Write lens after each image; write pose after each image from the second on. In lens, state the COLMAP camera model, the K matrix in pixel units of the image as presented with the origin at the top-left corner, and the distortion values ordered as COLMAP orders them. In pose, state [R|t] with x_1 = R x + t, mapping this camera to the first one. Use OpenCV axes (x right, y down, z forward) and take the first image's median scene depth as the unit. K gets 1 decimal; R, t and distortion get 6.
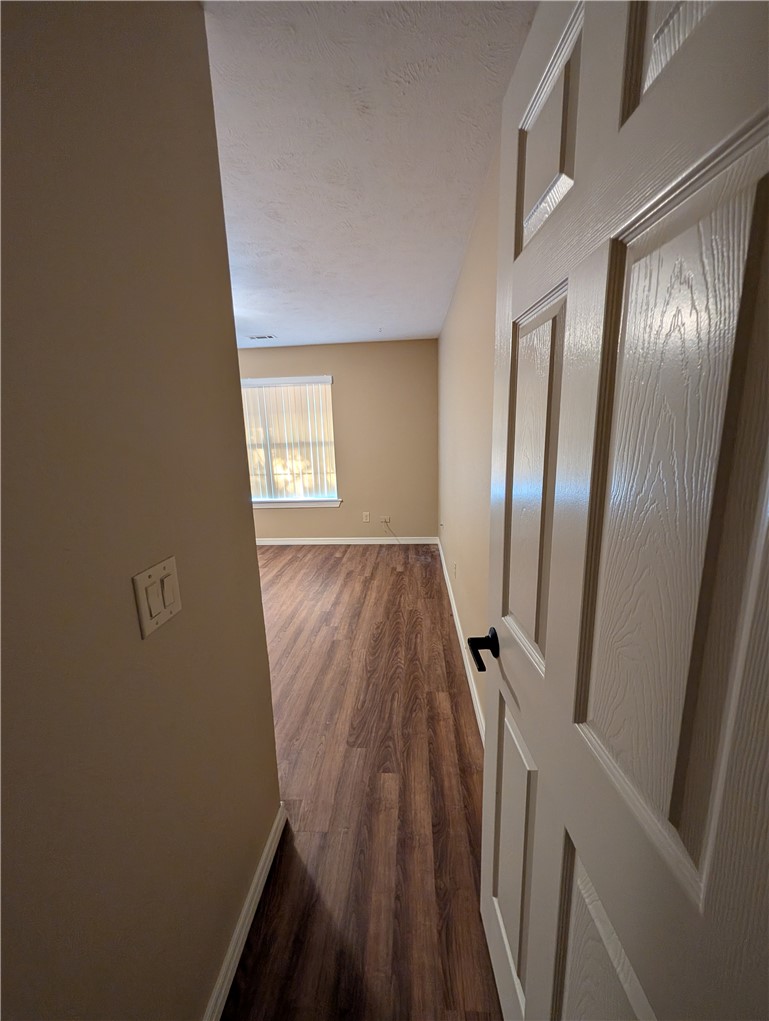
lens RADIAL K [[393.4, 0, 384.3], [0, 393.4, 514.1], [0, 0, 1]] dist [-0.000256, -0.000121]
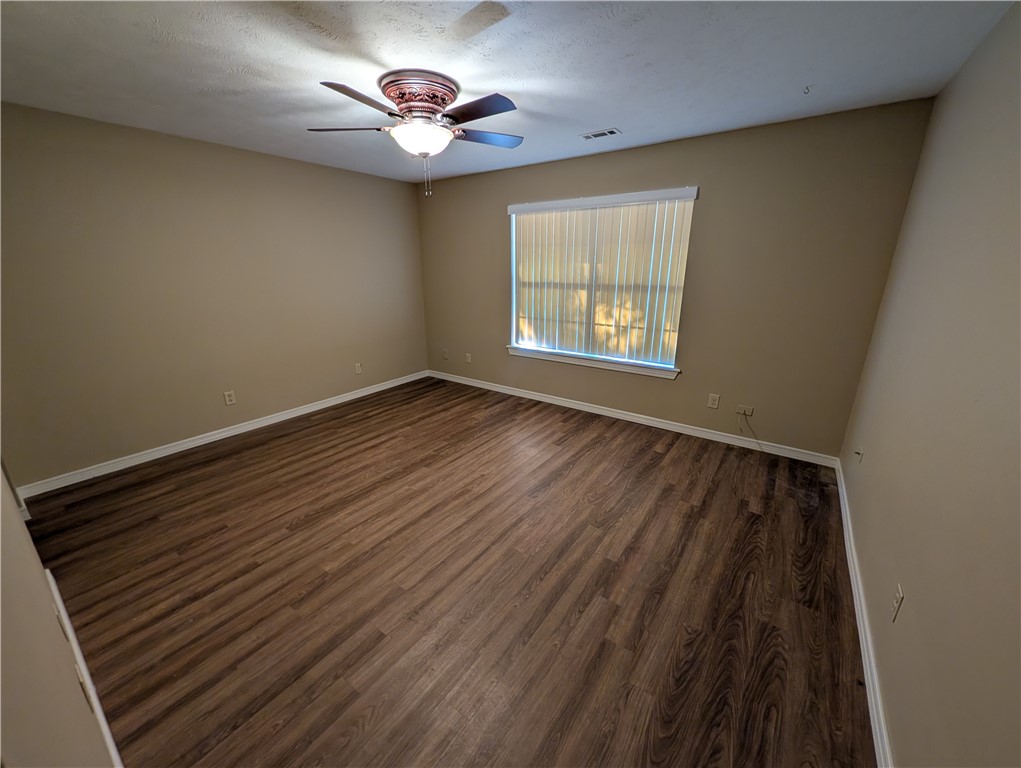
lens RADIAL K [[393.4, 0, 514.0], [0, 393.4, 383.8], [0, 0, 1]] dist [-0.000256, -0.000121]
pose [[0.853752, 0.180057, -0.488556, -0.014772], [-0.130494, 0.982351, 0.134007, -0.074766], [0.504062, -0.050655, 0.862181, 0.259805]]
